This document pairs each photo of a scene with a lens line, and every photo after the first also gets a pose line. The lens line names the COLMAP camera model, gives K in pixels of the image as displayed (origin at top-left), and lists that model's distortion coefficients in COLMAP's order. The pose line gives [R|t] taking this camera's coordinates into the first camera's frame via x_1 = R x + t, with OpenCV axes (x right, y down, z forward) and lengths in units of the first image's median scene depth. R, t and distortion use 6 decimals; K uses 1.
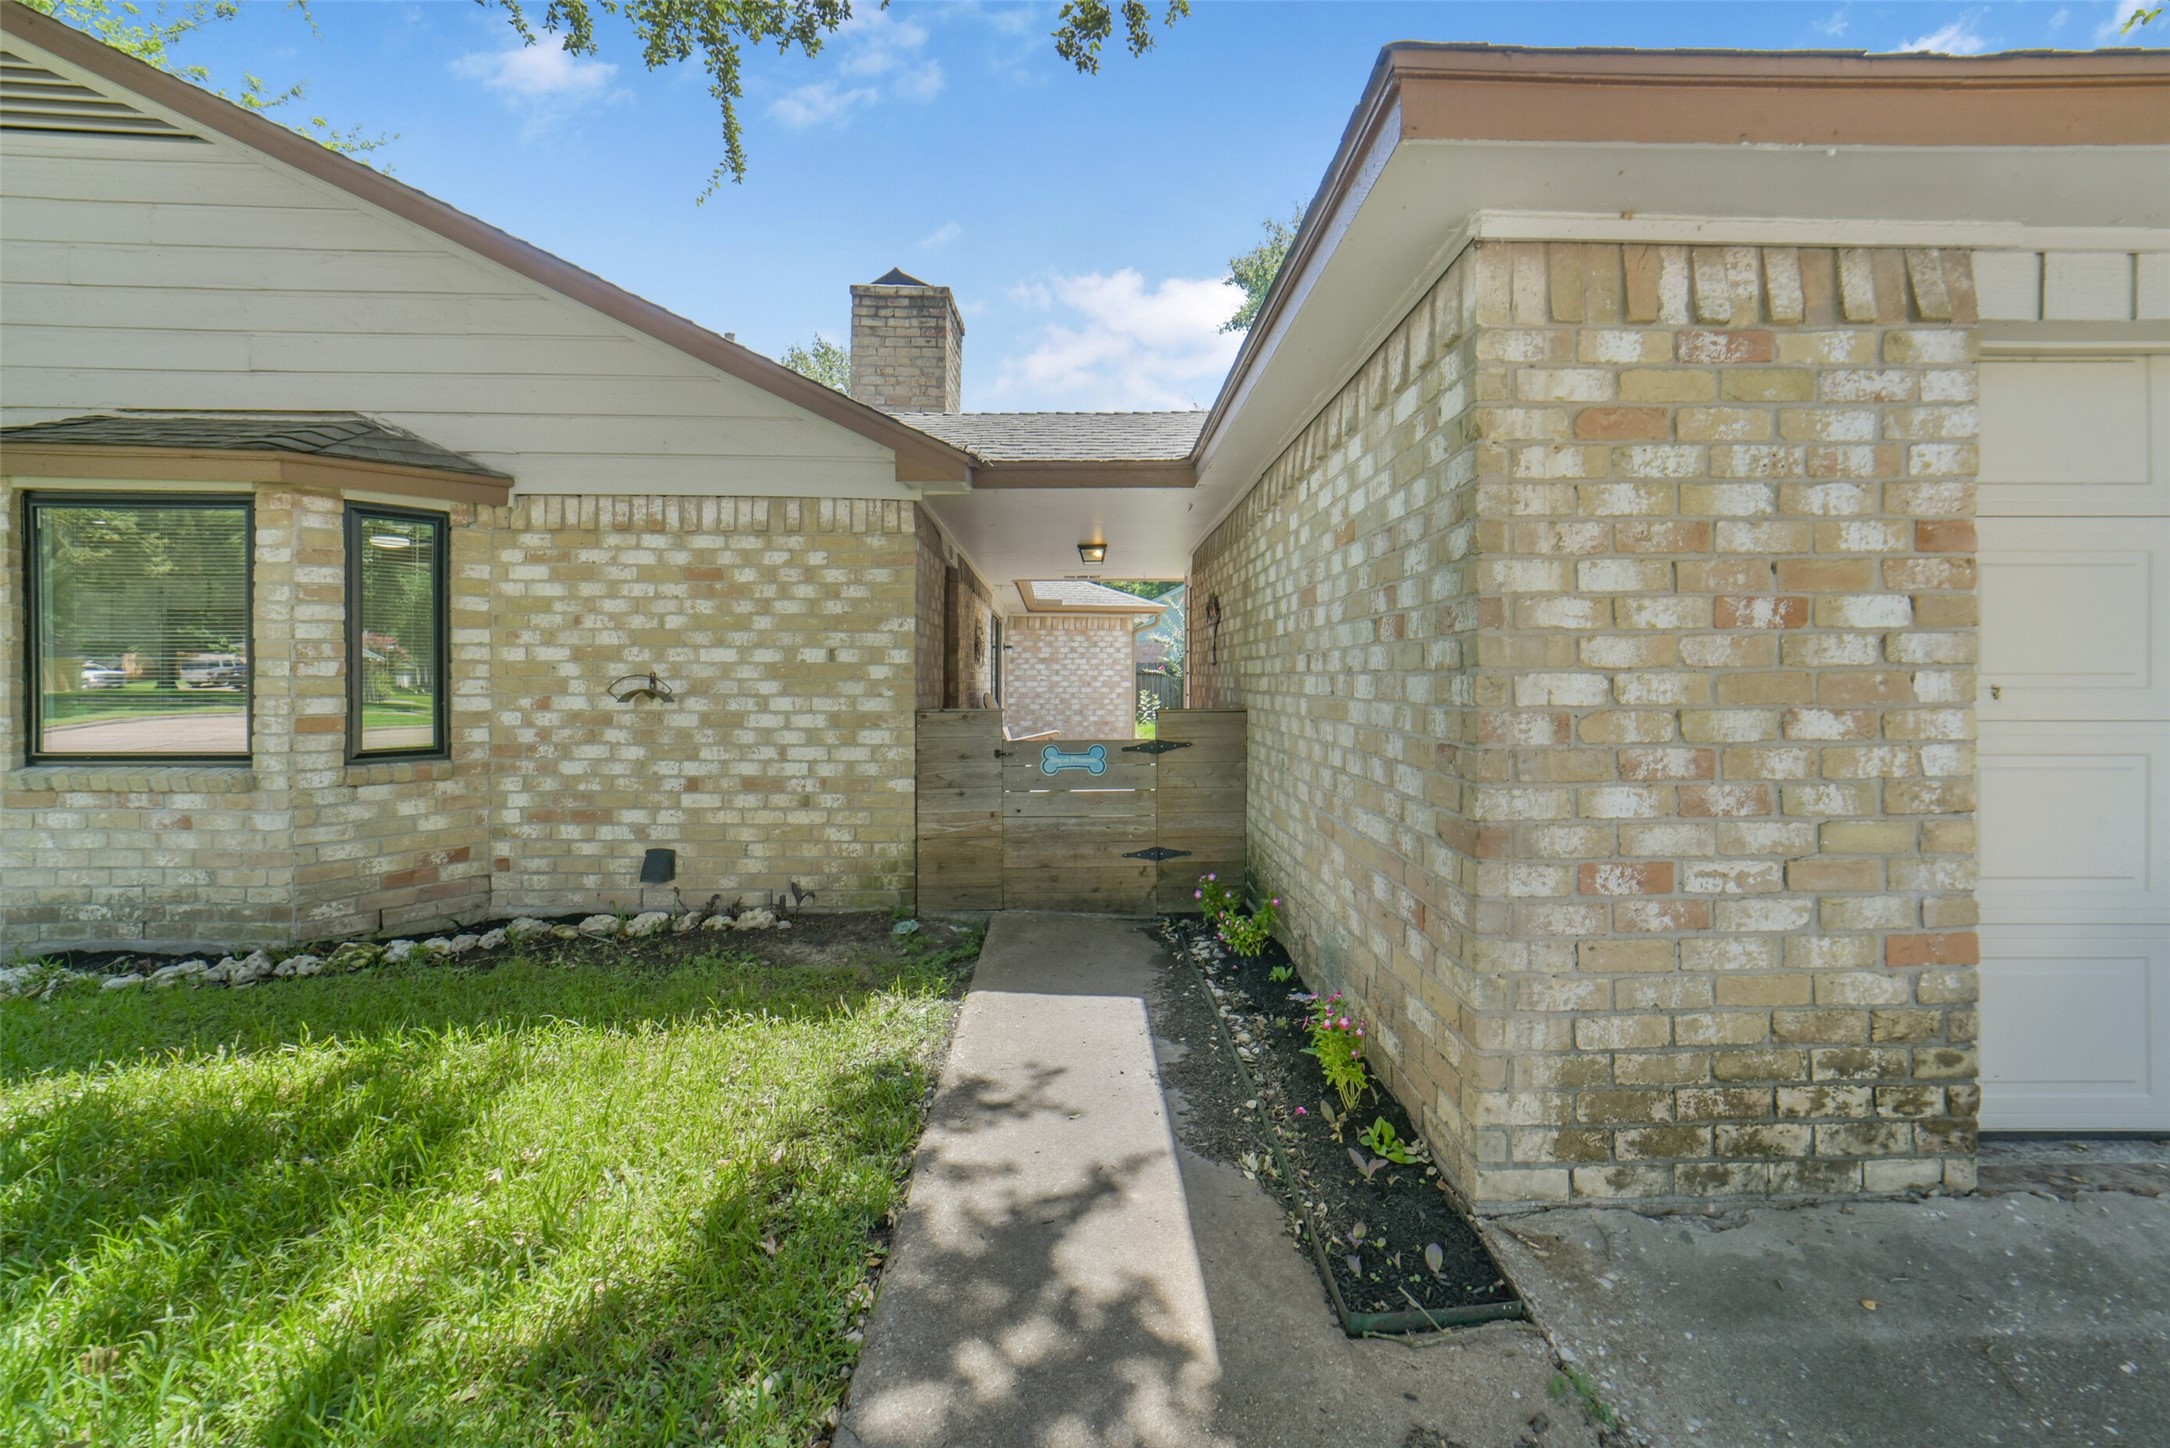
lens RADIAL K [[864.6, 0, 1061.5], [0, 864.6, 684.1], [0, 0, 1]] dist [-0.027106, 0.003231]
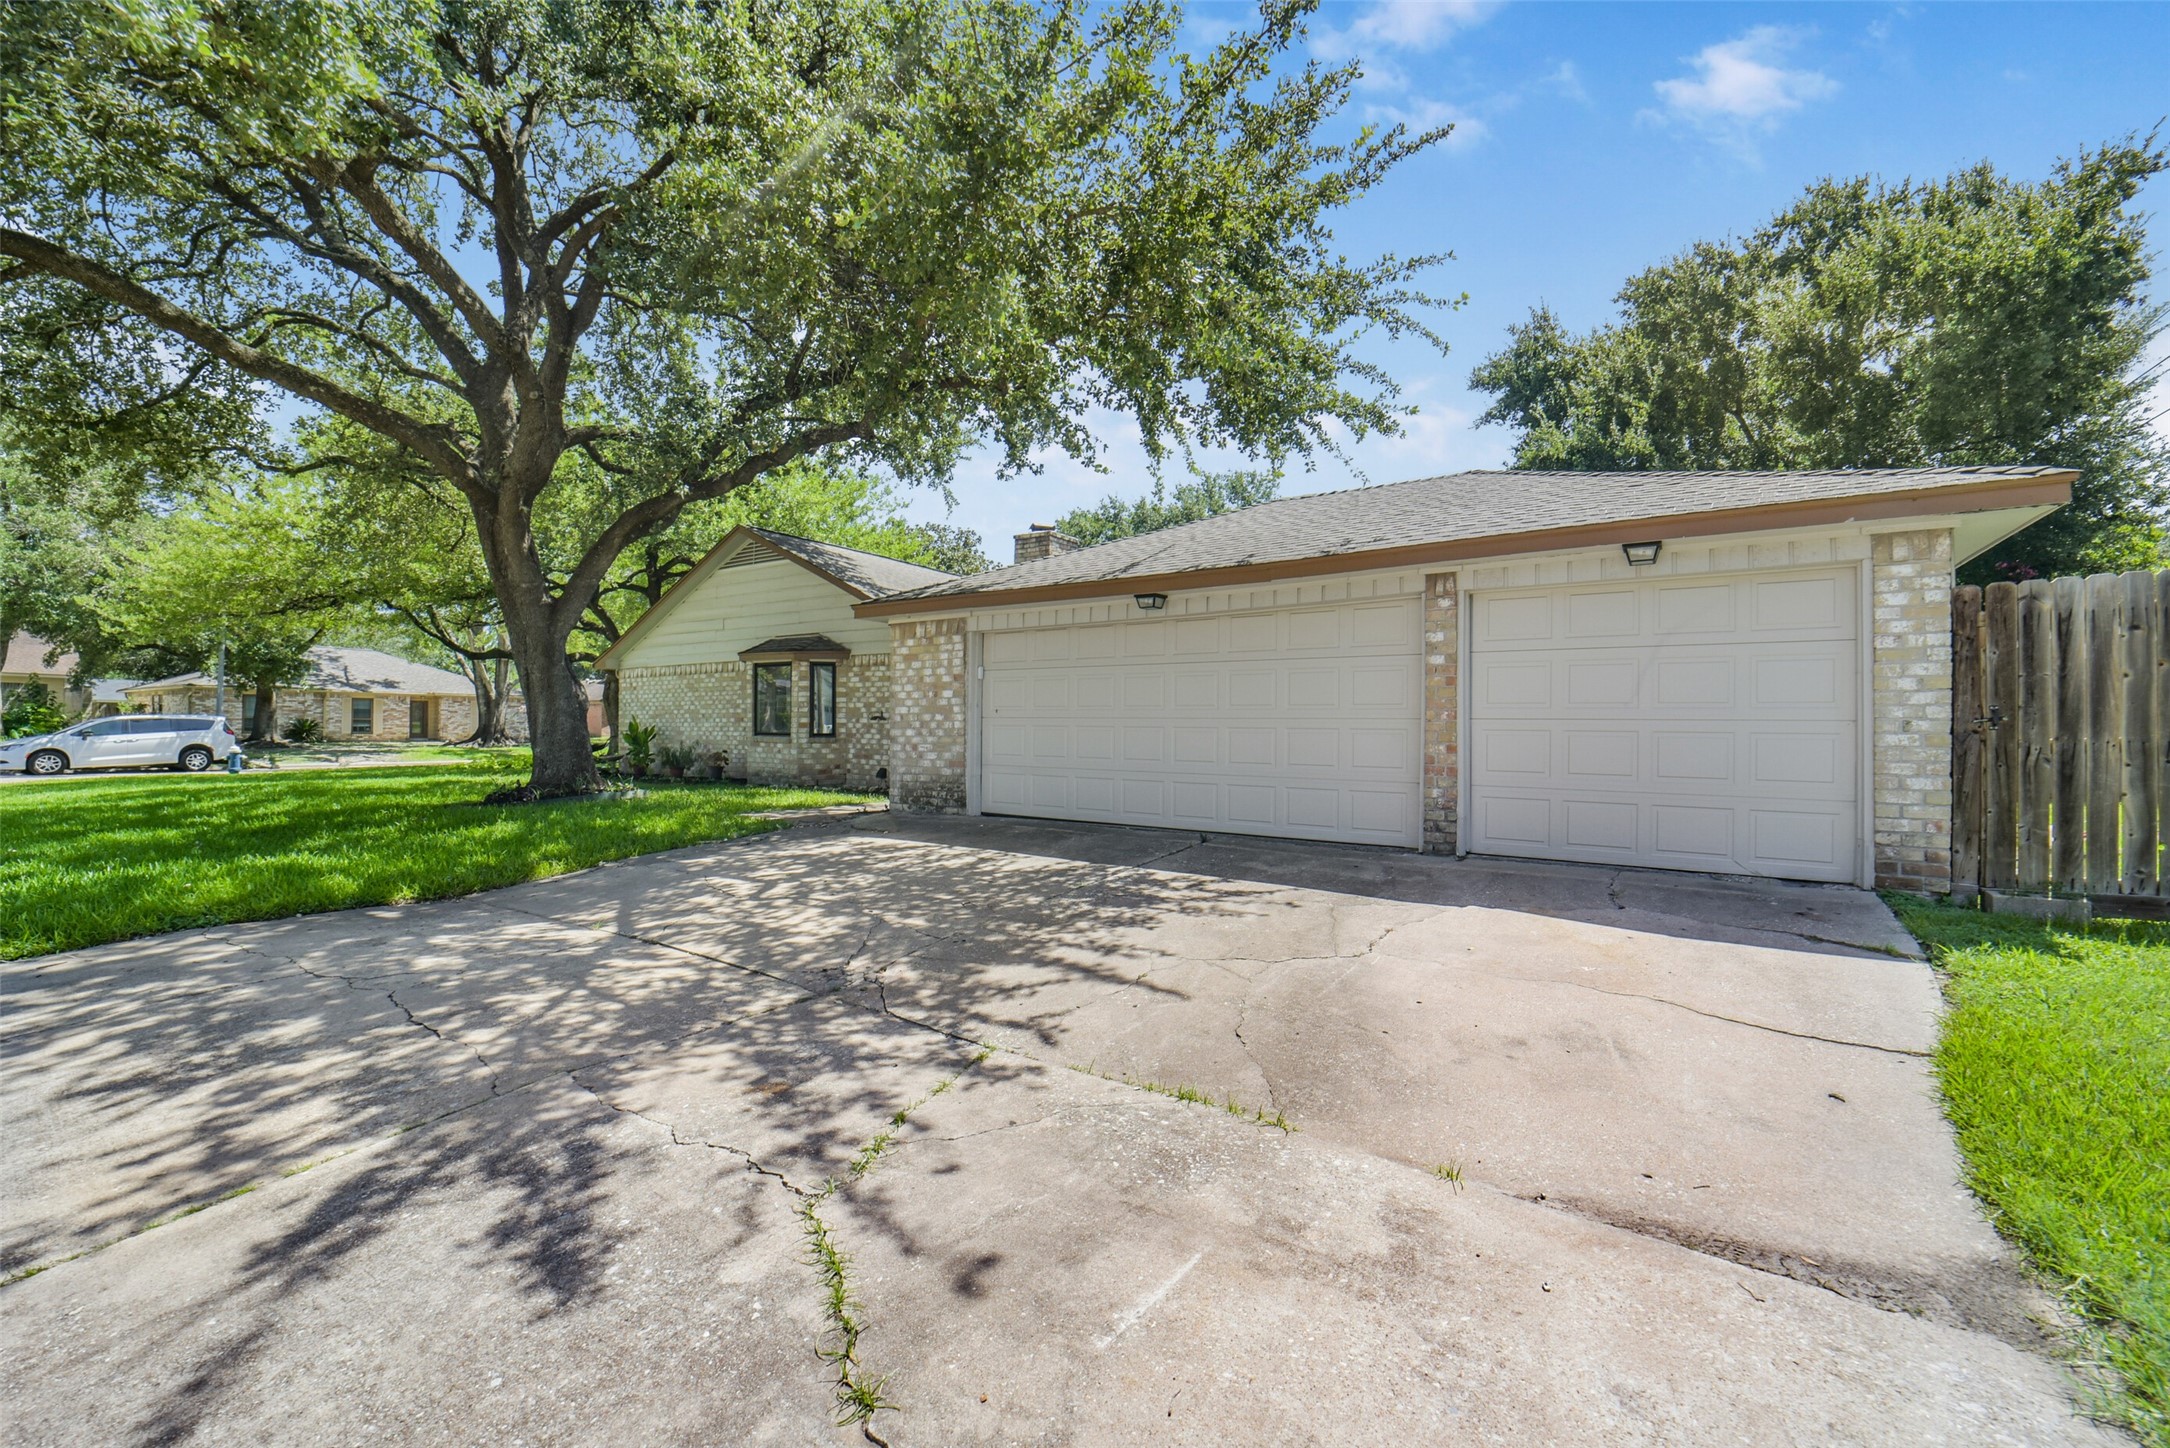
lens RADIAL K [[864.6, 0, 1089.2], [0, 864.6, 725.2], [0, 0, 1]] dist [-0.027106, 0.003231]
pose [[0.814912, 0.006060, -0.579553, 4.494958], [-0.012539, 0.999896, -0.007176, 0.120263], [0.579449, 0.013115, 0.814903, -2.566673]]
